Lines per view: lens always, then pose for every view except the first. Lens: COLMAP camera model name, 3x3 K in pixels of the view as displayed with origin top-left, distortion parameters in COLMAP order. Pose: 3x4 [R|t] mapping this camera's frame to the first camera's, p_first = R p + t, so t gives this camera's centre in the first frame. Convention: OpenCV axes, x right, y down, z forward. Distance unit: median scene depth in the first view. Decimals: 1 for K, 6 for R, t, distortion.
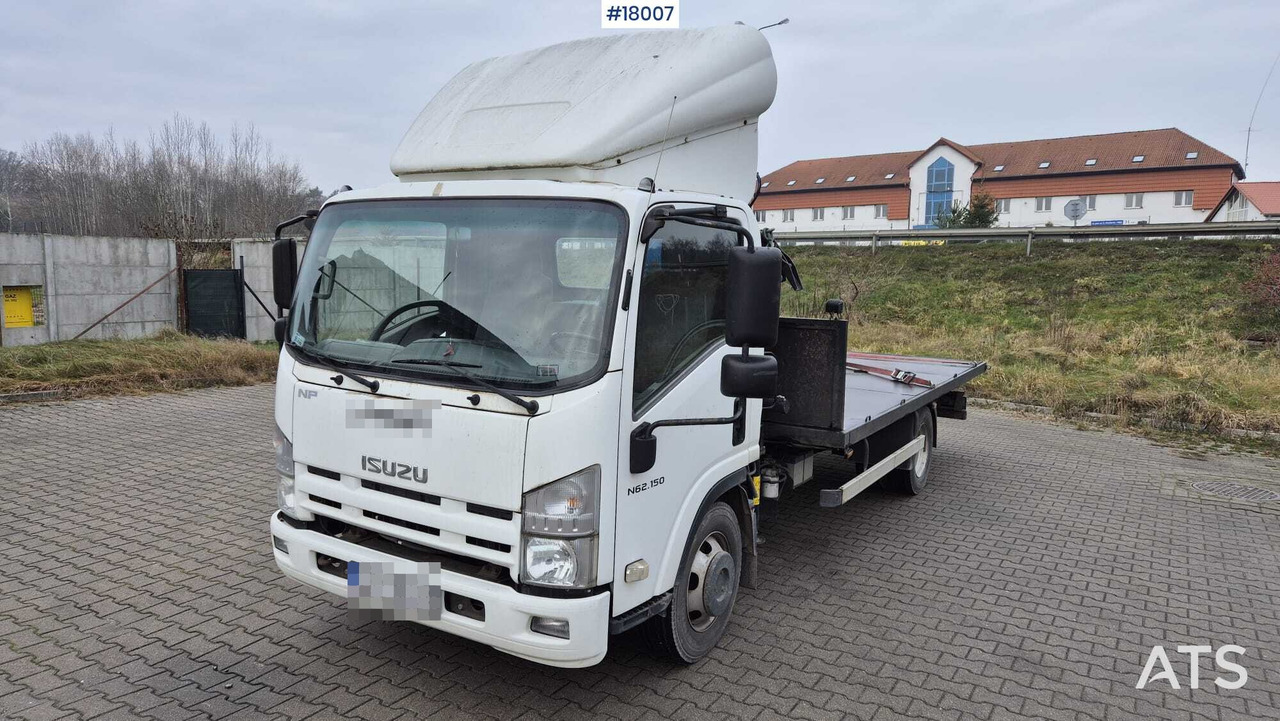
lens RADIAL K [[861.1, 0, 638.4], [0, 861.1, 380.0], [0, 0, 1]] dist [0.002387, 0.000063]
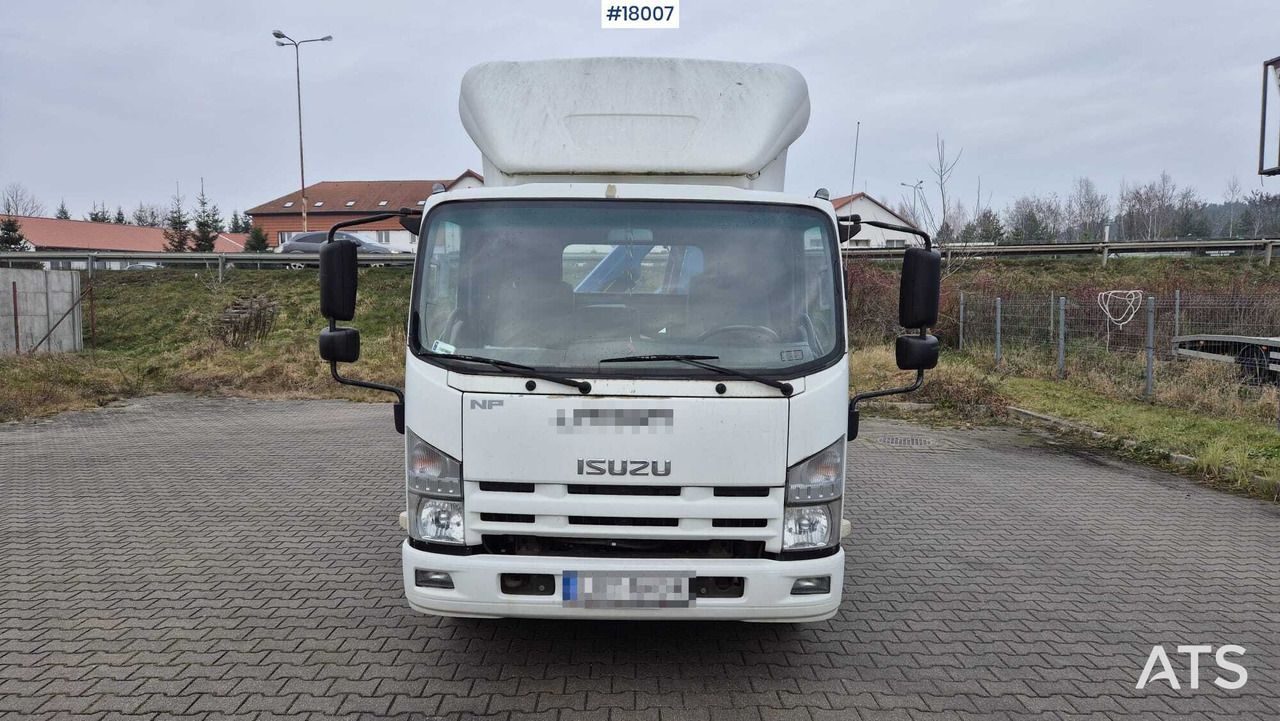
lens RADIAL K [[844.7, 0, 640.0], [0, 844.7, 360.5], [0, 0, 1]] dist [0.049887, -0.003606]
pose [[0.857367, -0.058114, 0.511415, -0.766244], [0.080646, 0.996501, -0.021964, 0.002909], [-0.508349, 0.060075, 0.859053, 0.142670]]
